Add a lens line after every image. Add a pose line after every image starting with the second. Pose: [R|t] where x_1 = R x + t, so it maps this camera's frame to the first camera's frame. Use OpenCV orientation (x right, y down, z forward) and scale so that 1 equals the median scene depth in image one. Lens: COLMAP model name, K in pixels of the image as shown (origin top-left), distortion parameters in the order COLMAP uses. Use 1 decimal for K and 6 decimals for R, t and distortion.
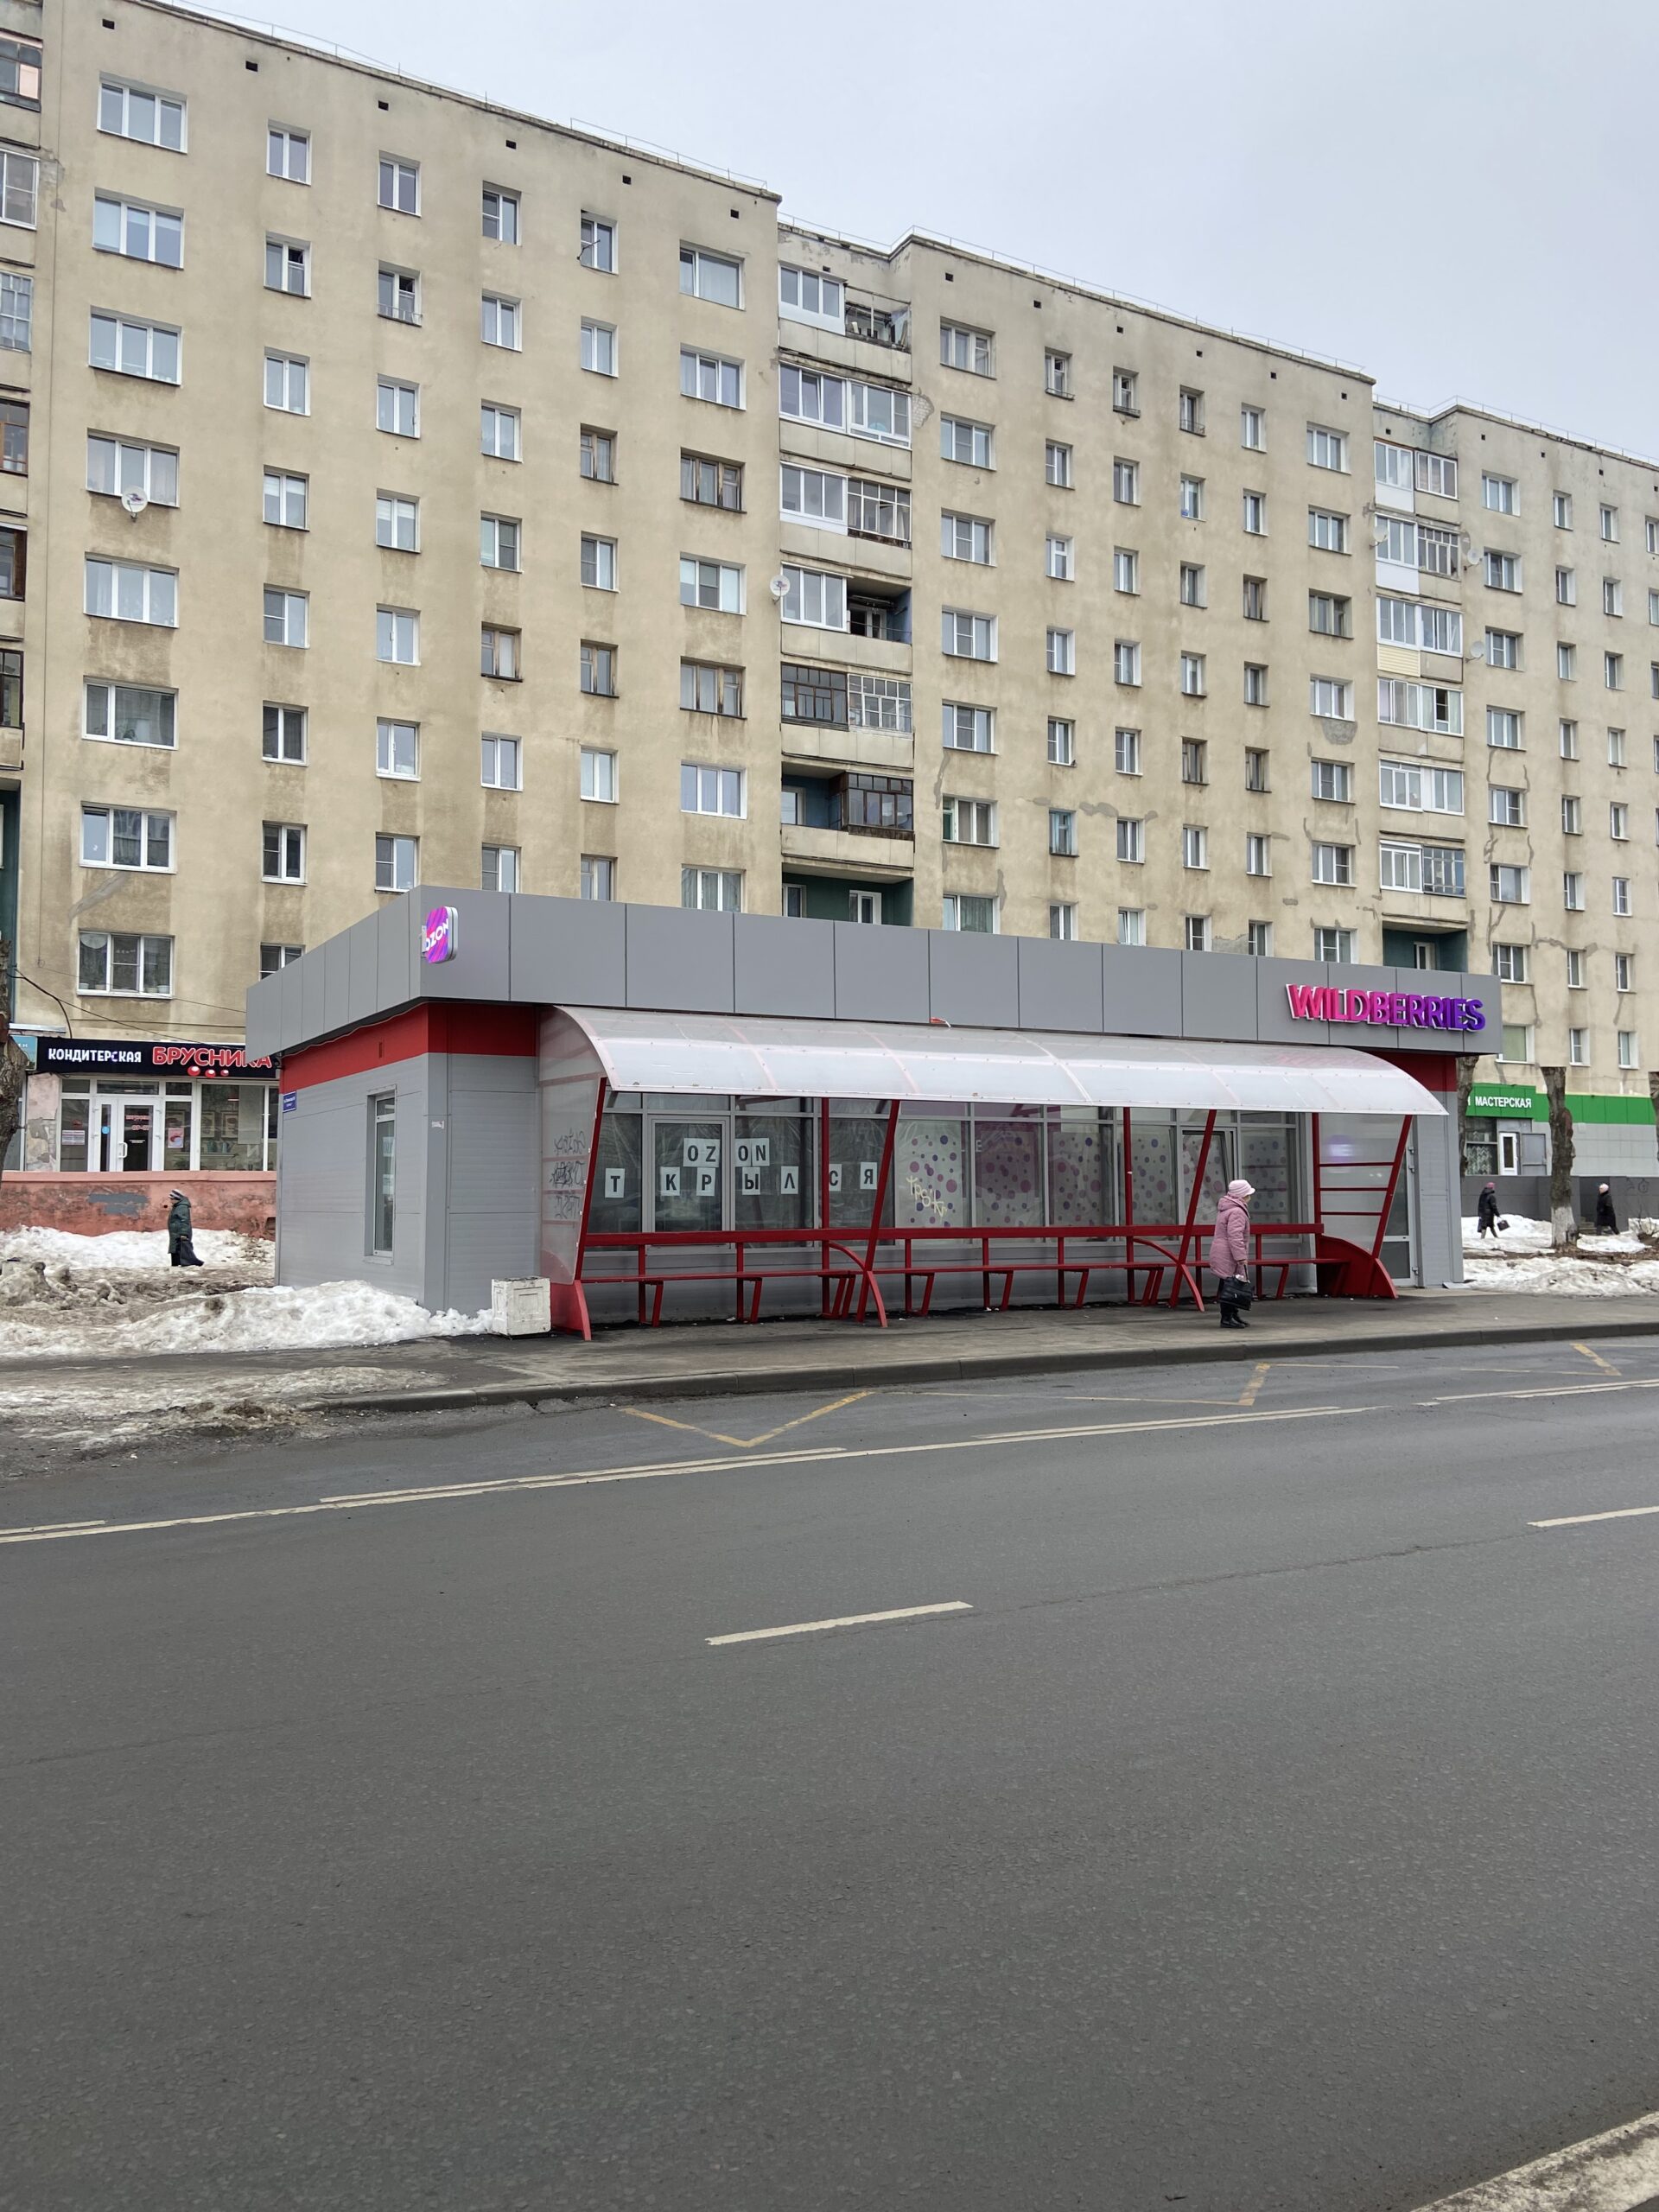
lens RADIAL K [[1626.3, 0, 830.0], [0, 1626.3, 1092.9], [0, 0, 1]] dist [0.129670, -0.157504]
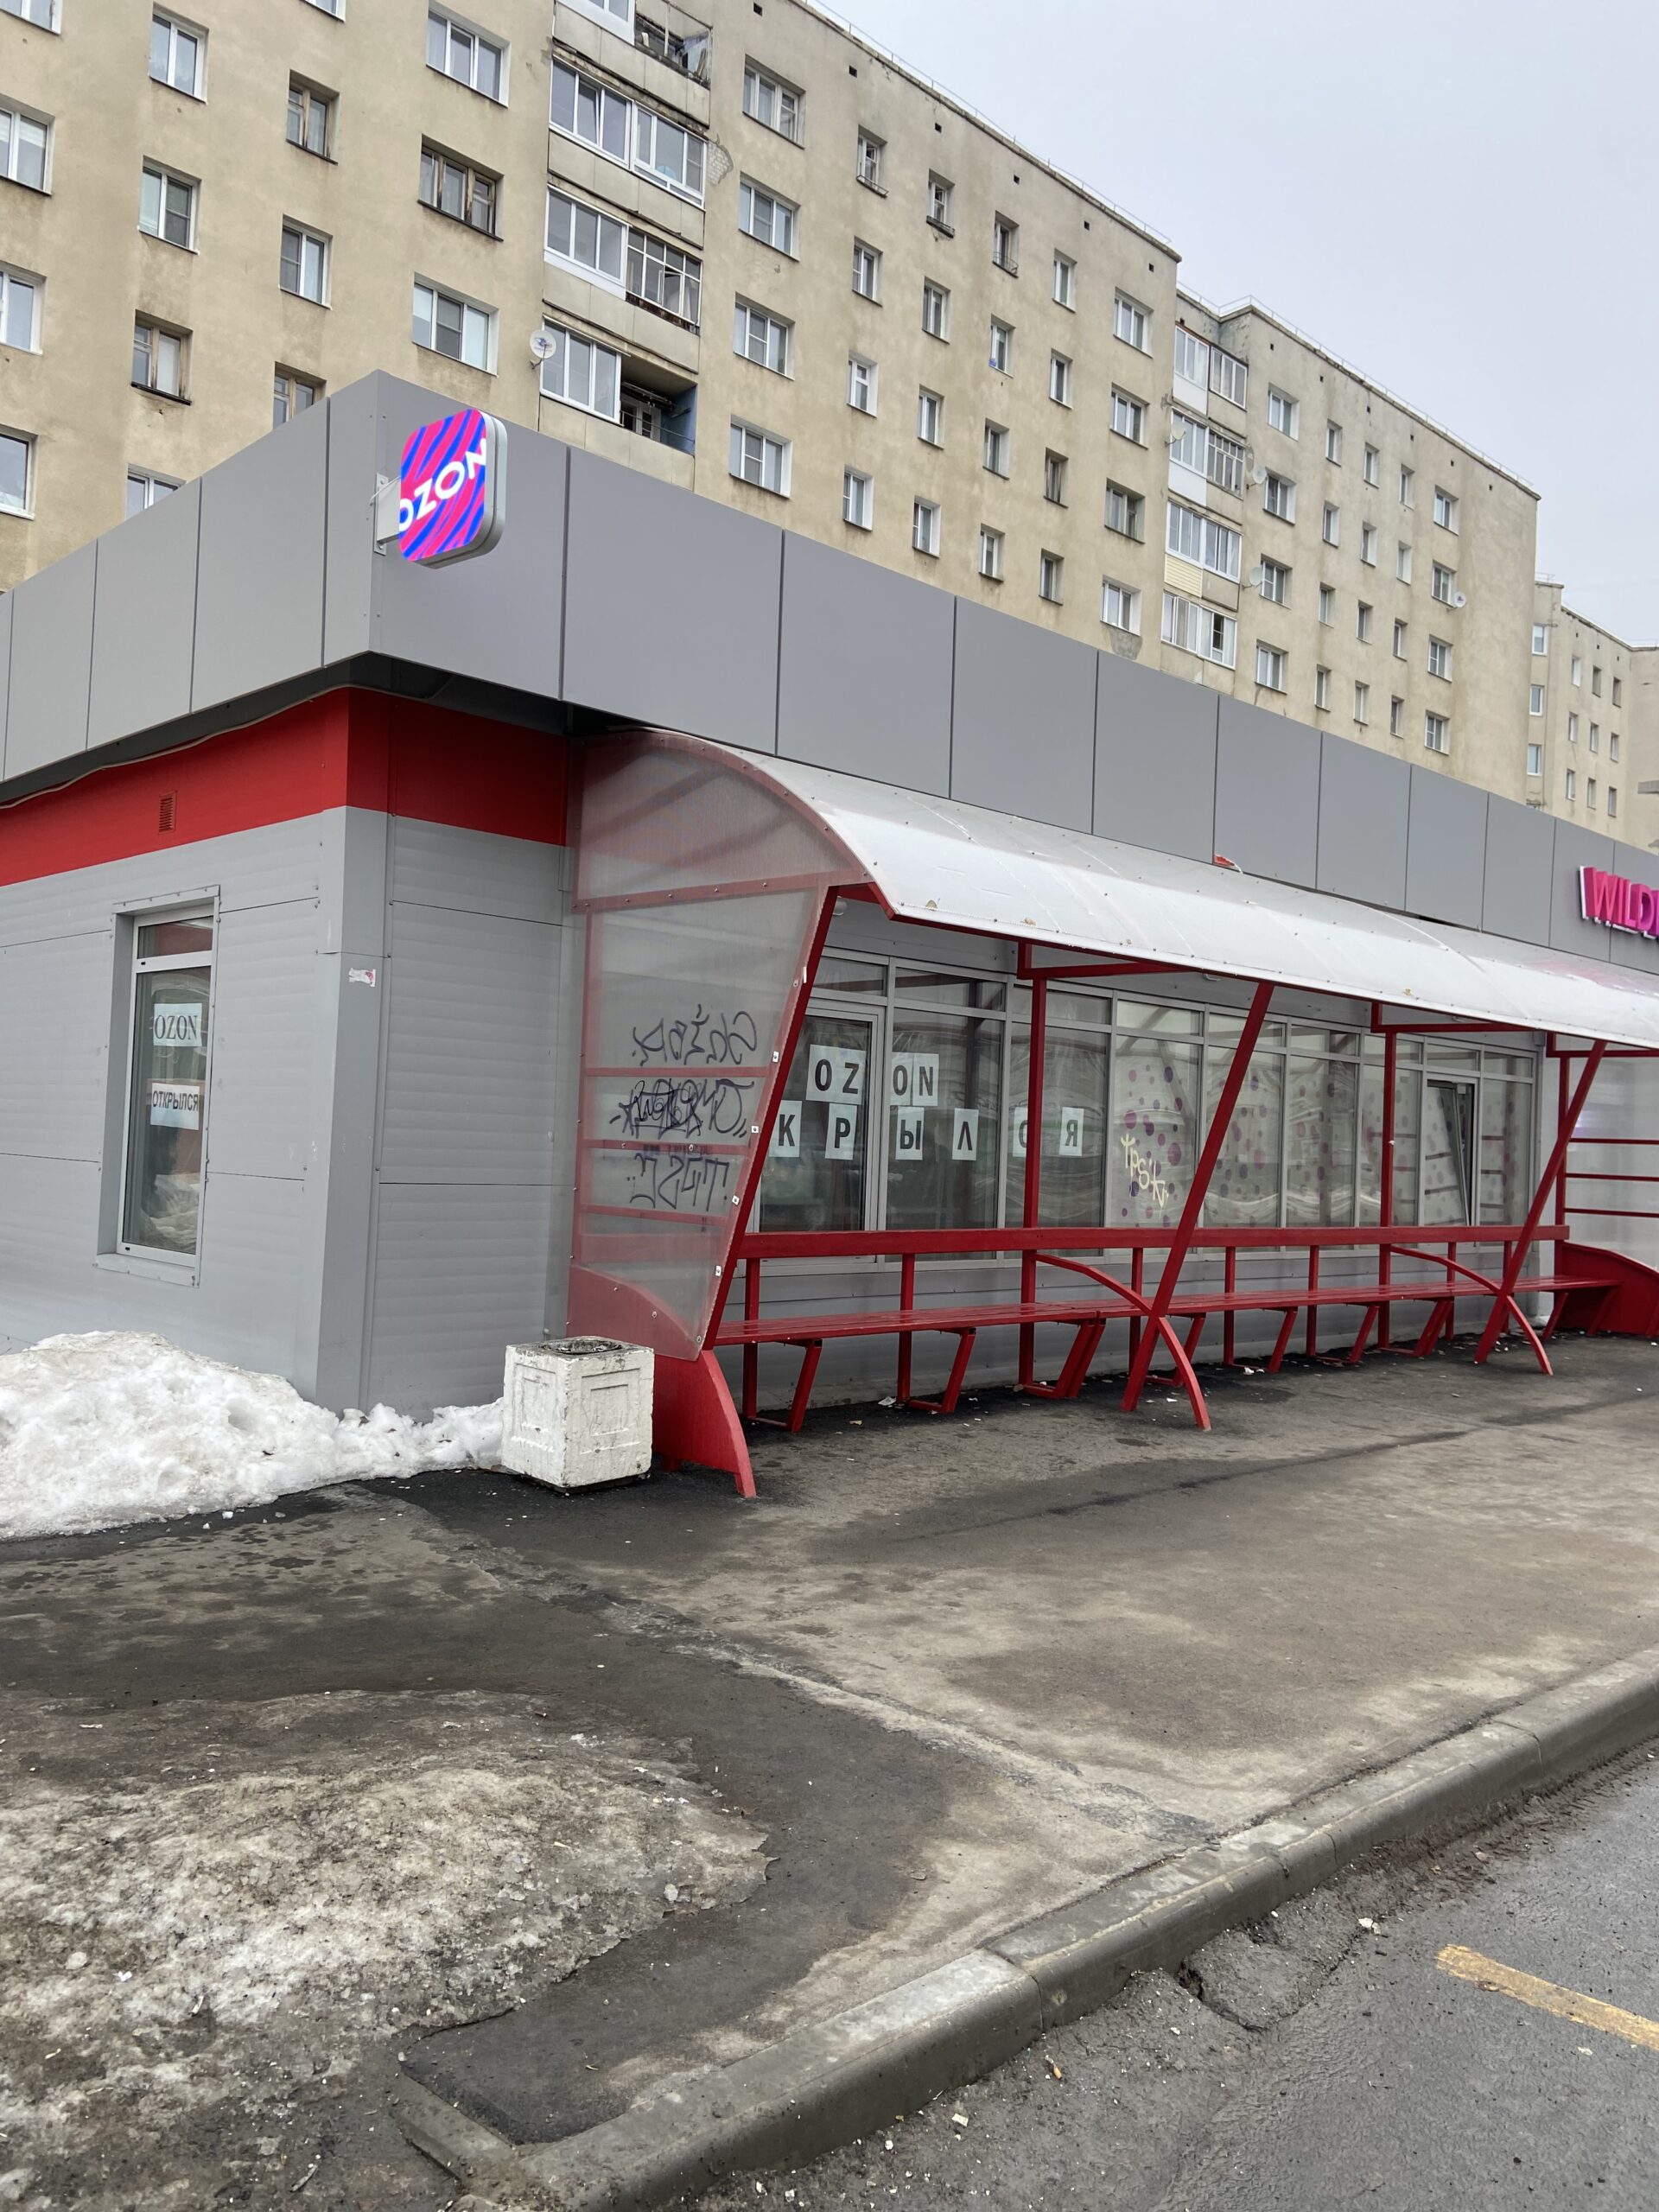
lens RADIAL K [[1626.3, 0, 830.0], [0, 1626.3, 1092.9], [0, 0, 1]] dist [0.129670, -0.157504]
pose [[0.965676, 0.050602, 0.254774, -0.075921], [-0.060397, 0.997700, 0.030764, 0.009645], [-0.252632, -0.045095, 0.966511, 0.182534]]
